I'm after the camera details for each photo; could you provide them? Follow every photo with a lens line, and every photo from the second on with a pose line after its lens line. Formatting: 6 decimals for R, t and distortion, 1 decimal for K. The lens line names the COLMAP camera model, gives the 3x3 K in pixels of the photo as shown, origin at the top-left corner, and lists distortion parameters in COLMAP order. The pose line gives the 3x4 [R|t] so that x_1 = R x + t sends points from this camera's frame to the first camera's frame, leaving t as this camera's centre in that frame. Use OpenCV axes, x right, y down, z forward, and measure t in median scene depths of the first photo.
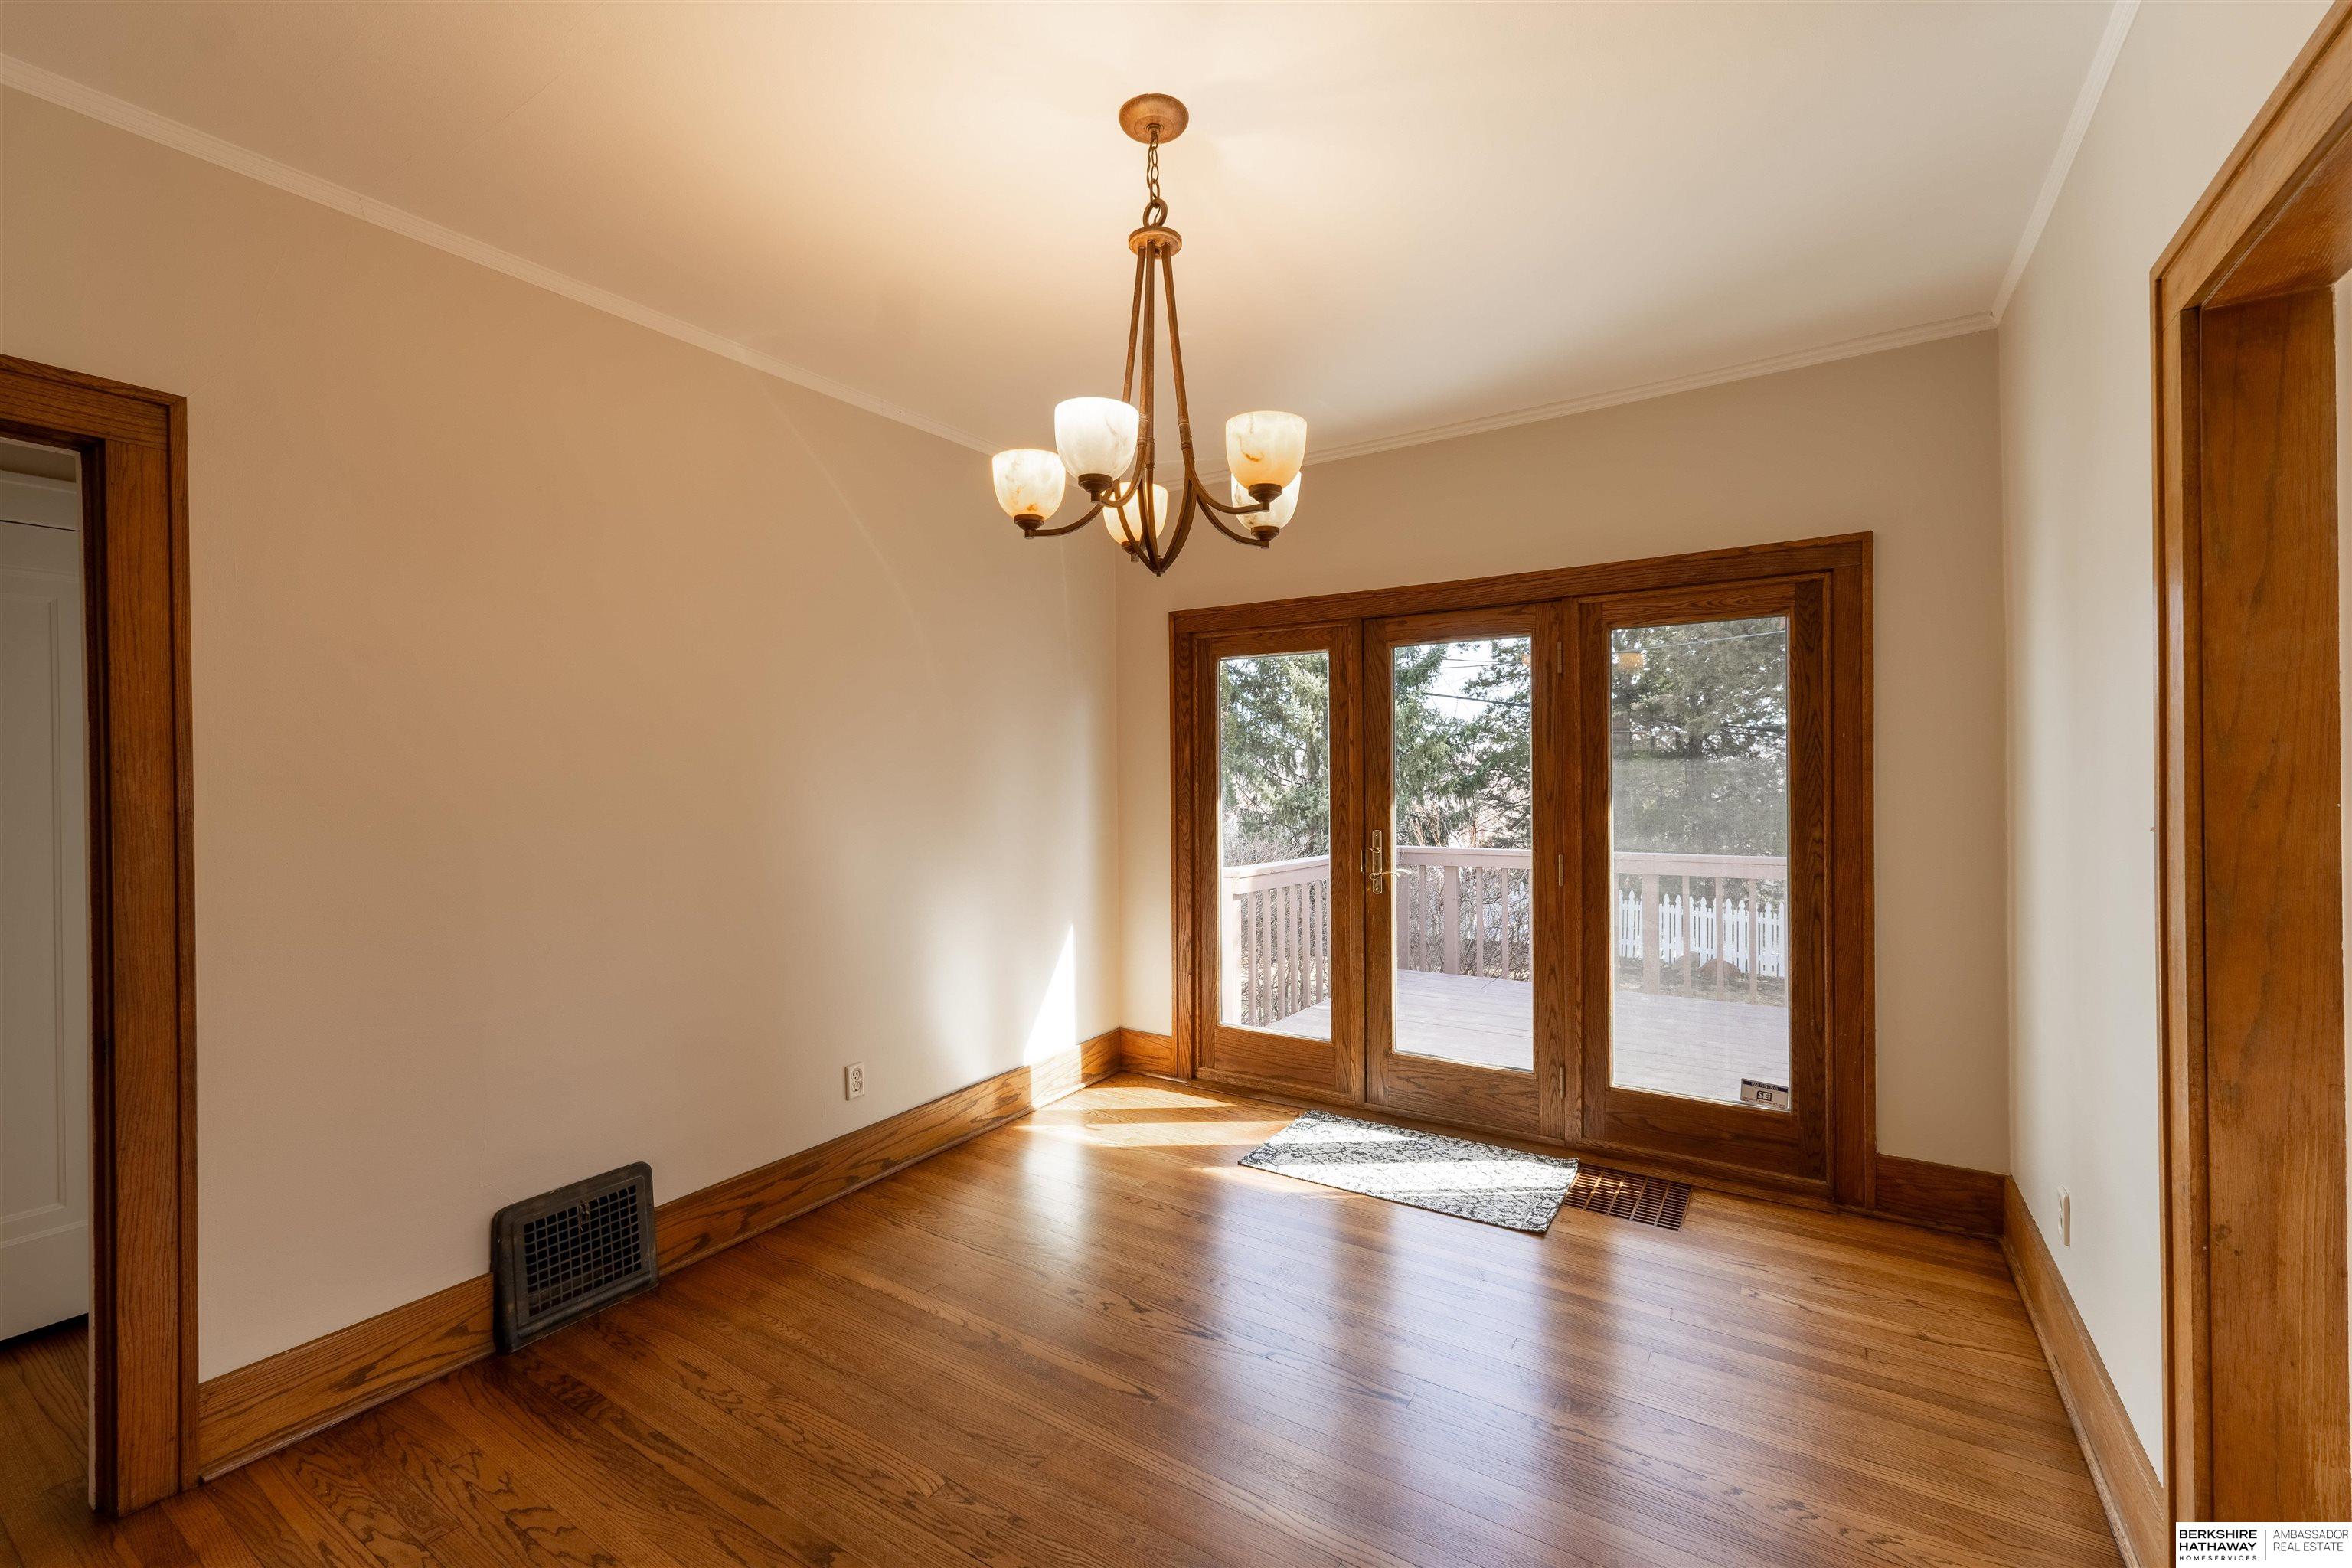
lens RADIAL K [[983.9, 0, 1179.1], [0, 983.9, 776.0], [0, 0, 1]] dist [0.007543, -0.001072]
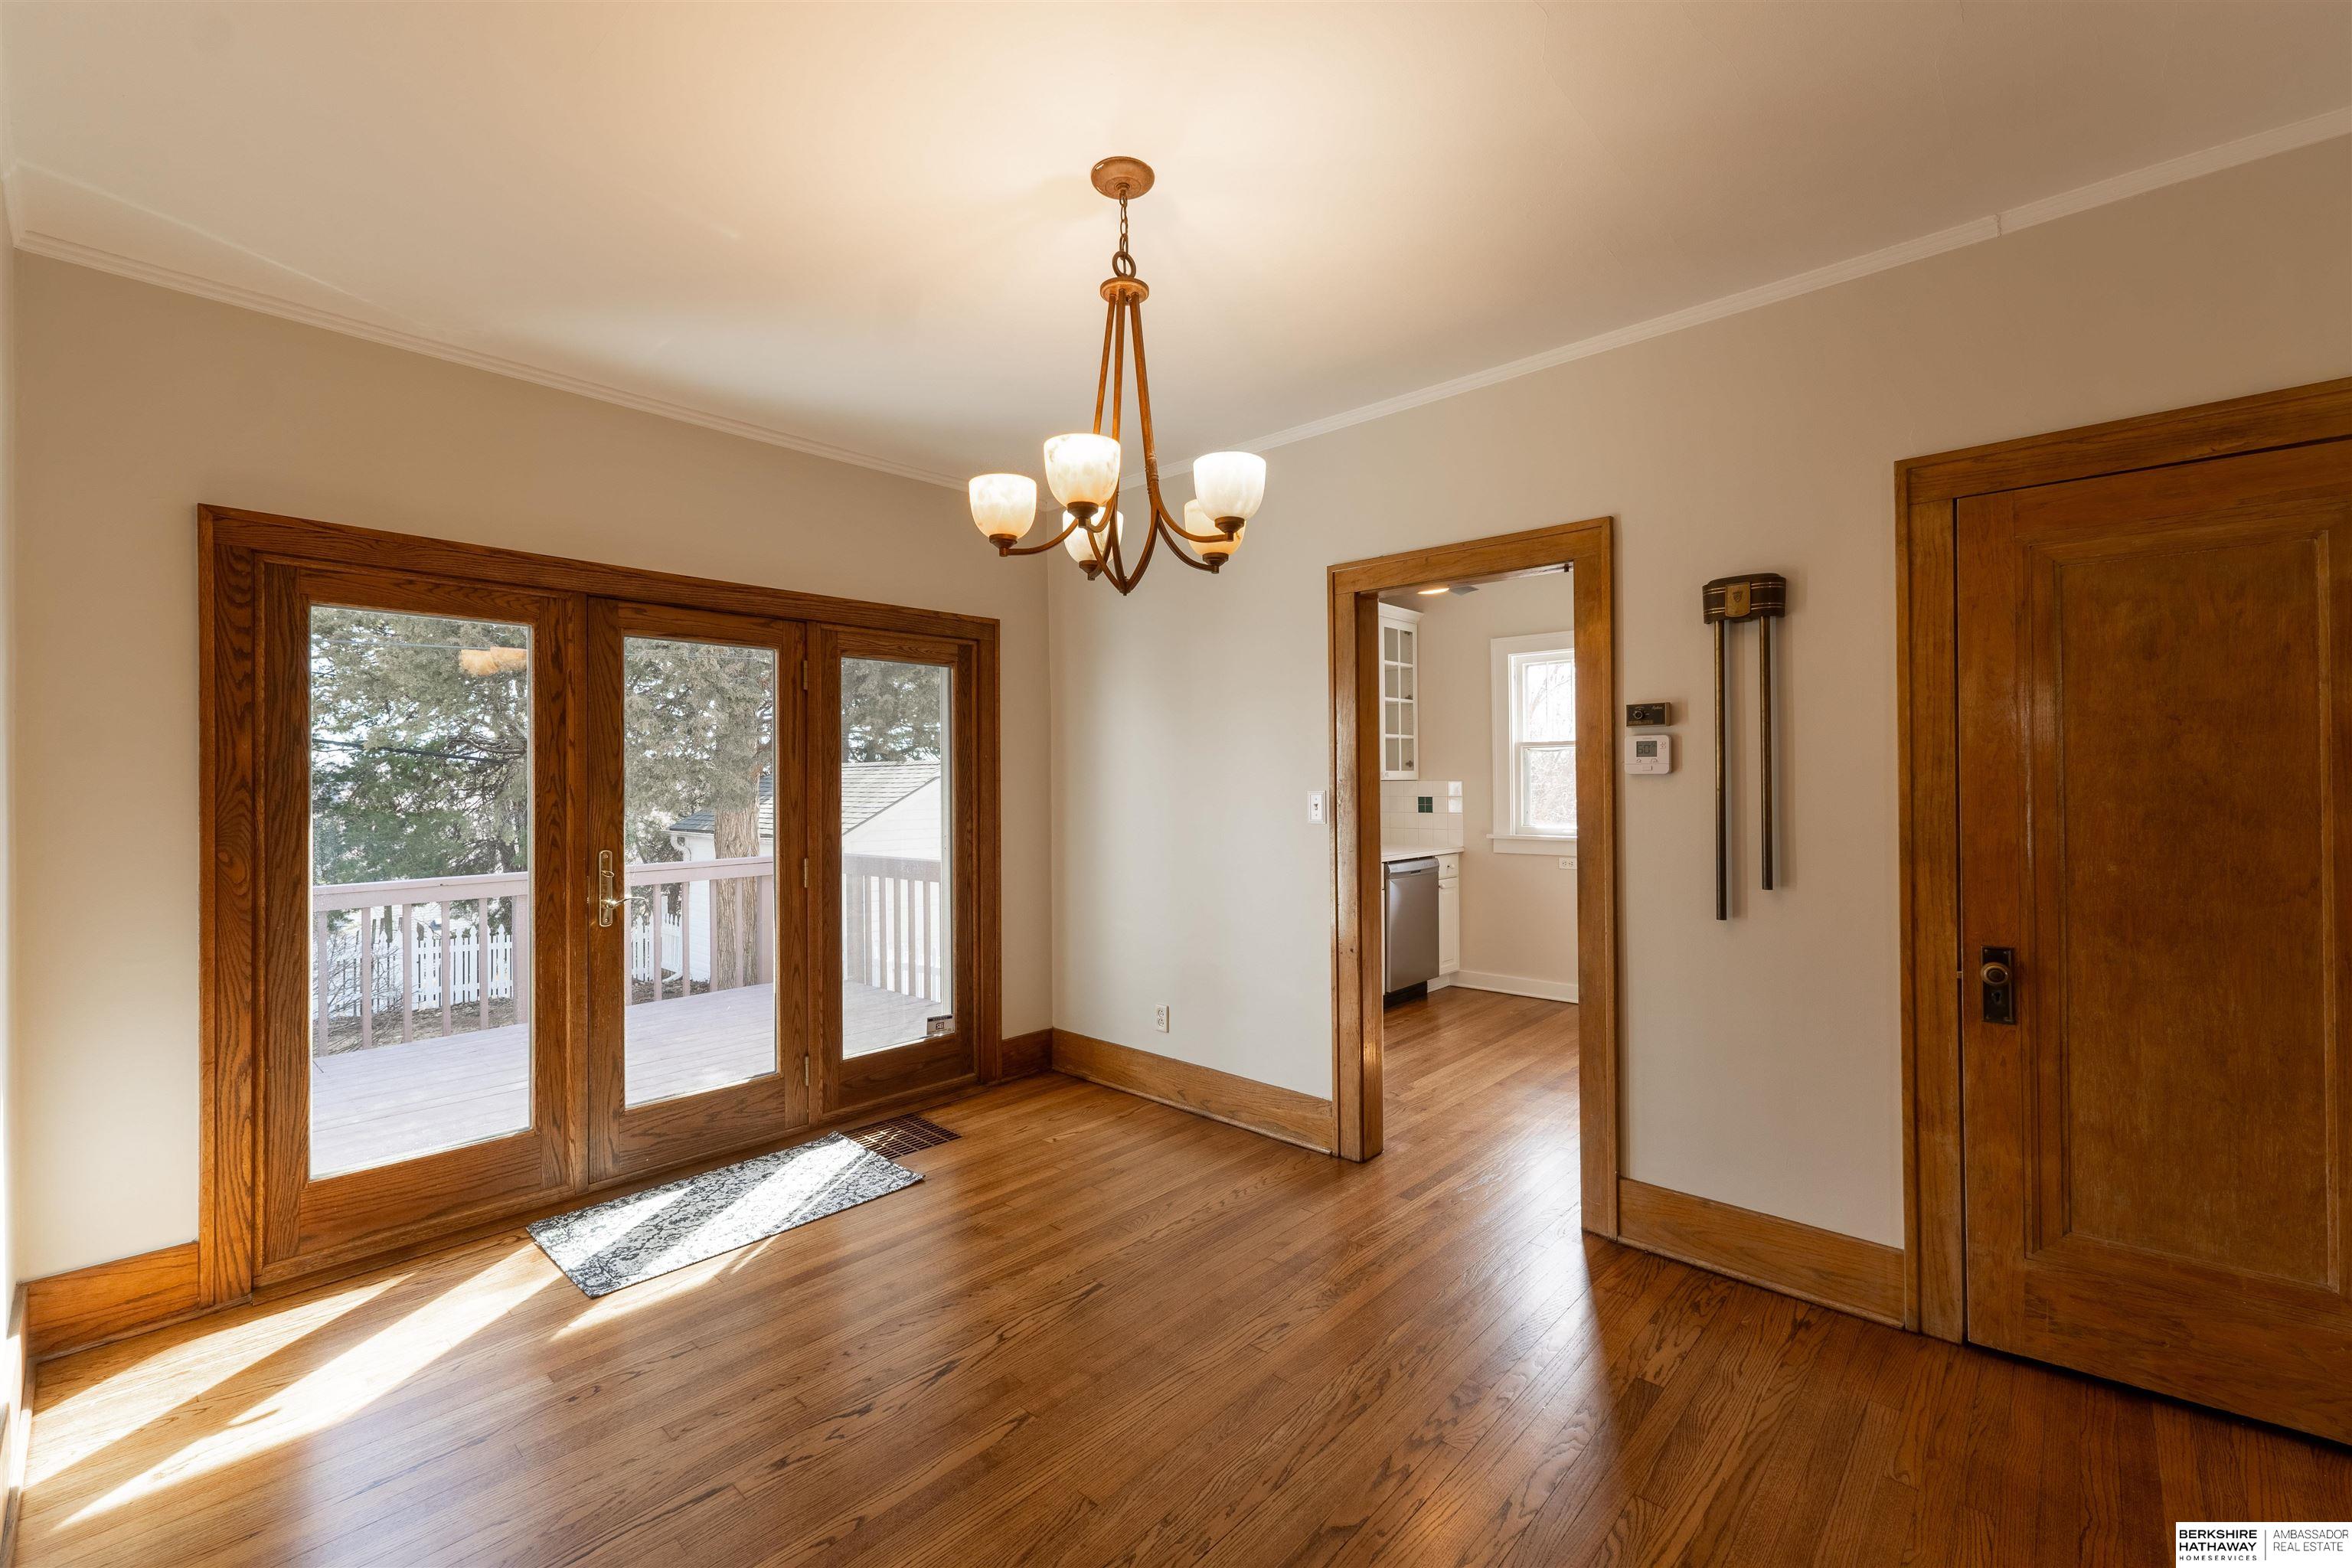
lens RADIAL K [[983.9, 0, 1167.4], [0, 983.9, 777.8], [0, 0, 1]] dist [0.007543, -0.001072]
pose [[0.171219, 0.009498, 0.985187, -0.600189], [0.006972, 0.999917, -0.010852, 0.005992], [-0.985208, 0.008726, 0.171139, 0.424465]]
